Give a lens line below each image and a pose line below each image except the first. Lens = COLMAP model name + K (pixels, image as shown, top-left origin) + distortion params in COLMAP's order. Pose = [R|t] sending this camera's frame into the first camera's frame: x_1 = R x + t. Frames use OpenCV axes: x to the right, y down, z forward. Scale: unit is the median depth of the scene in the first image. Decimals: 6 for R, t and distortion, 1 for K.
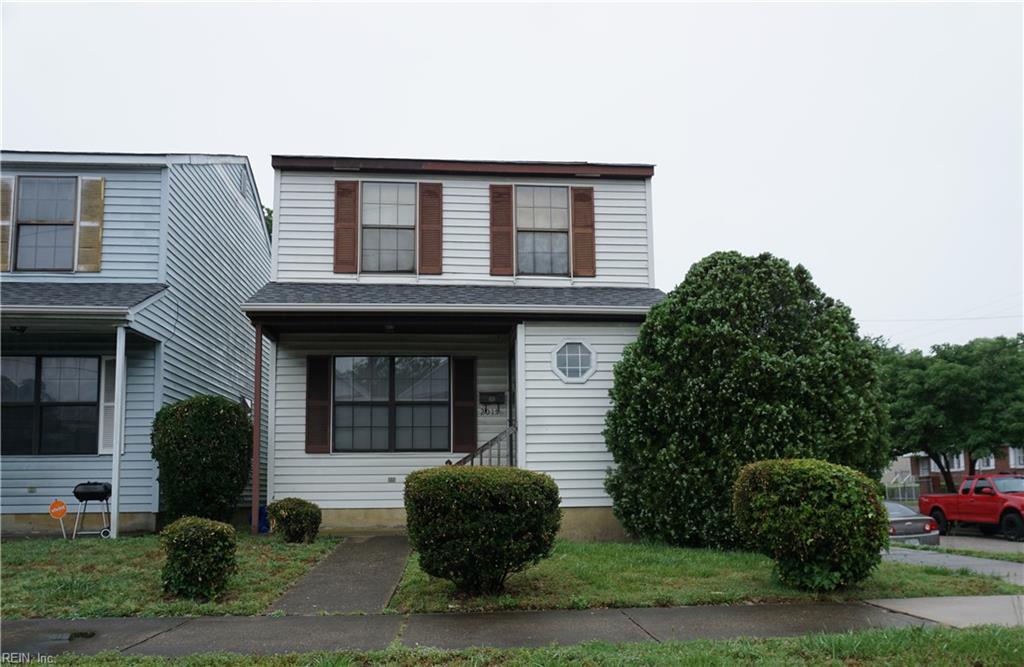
lens RADIAL K [[818.6, 0, 513.1], [0, 818.6, 399.9], [0, 0, 1]] dist [-0.036942, 0.008821]
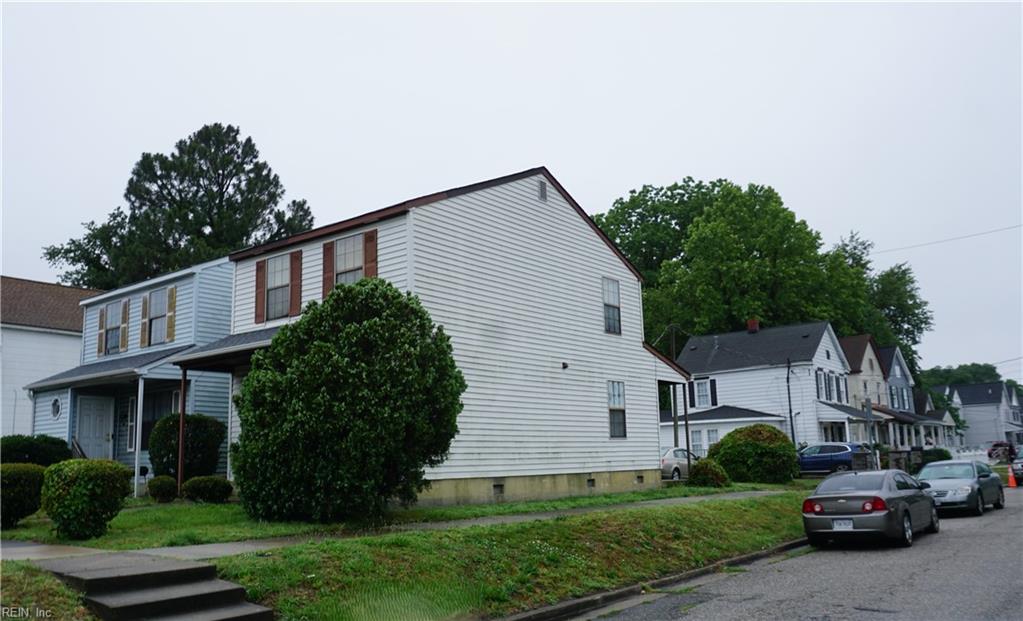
lens RADIAL K [[859.7, 0, 453.7], [0, 859.7, 311.9], [0, 0, 1]] dist [-0.070556, -0.000239]
pose [[0.690536, -0.130406, -0.711446, 1.163423], [0.096136, 0.991434, -0.088416, -0.002169], [0.716881, -0.007342, 0.697157, 0.158344]]
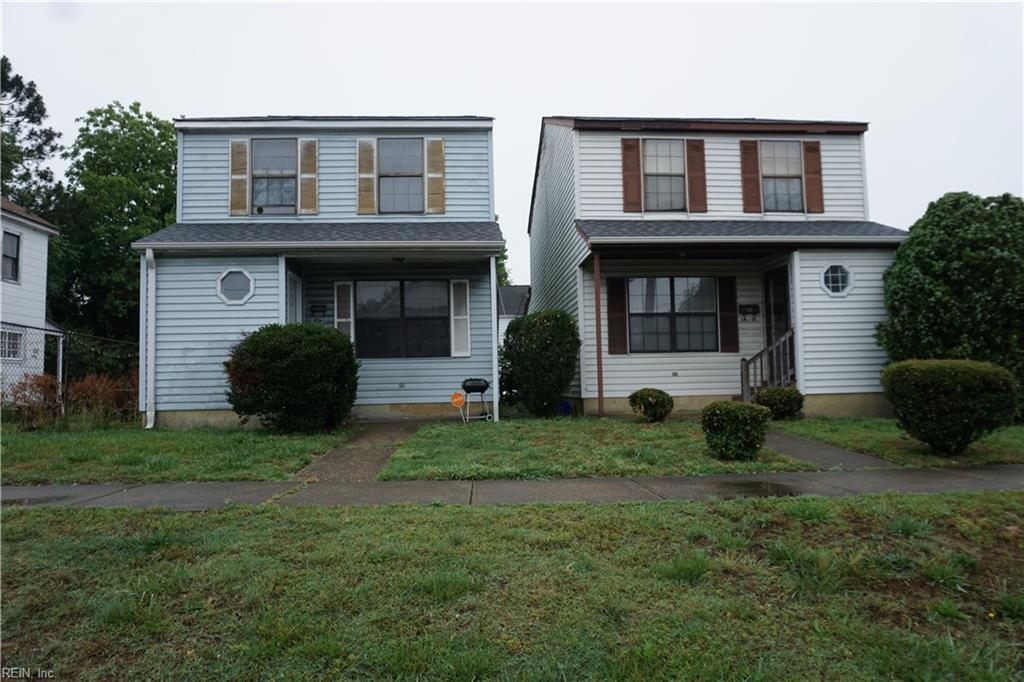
lens RADIAL K [[656.6, 0, 512.0], [0, 656.6, 341.0], [0, 0, 1]] dist [-0.043151, 0.000903]
pose [[0.999373, -0.010189, -0.033918, -0.360588], [0.011687, 0.998951, 0.044275, -0.002377], [0.033431, -0.044644, 0.998443, -0.029201]]
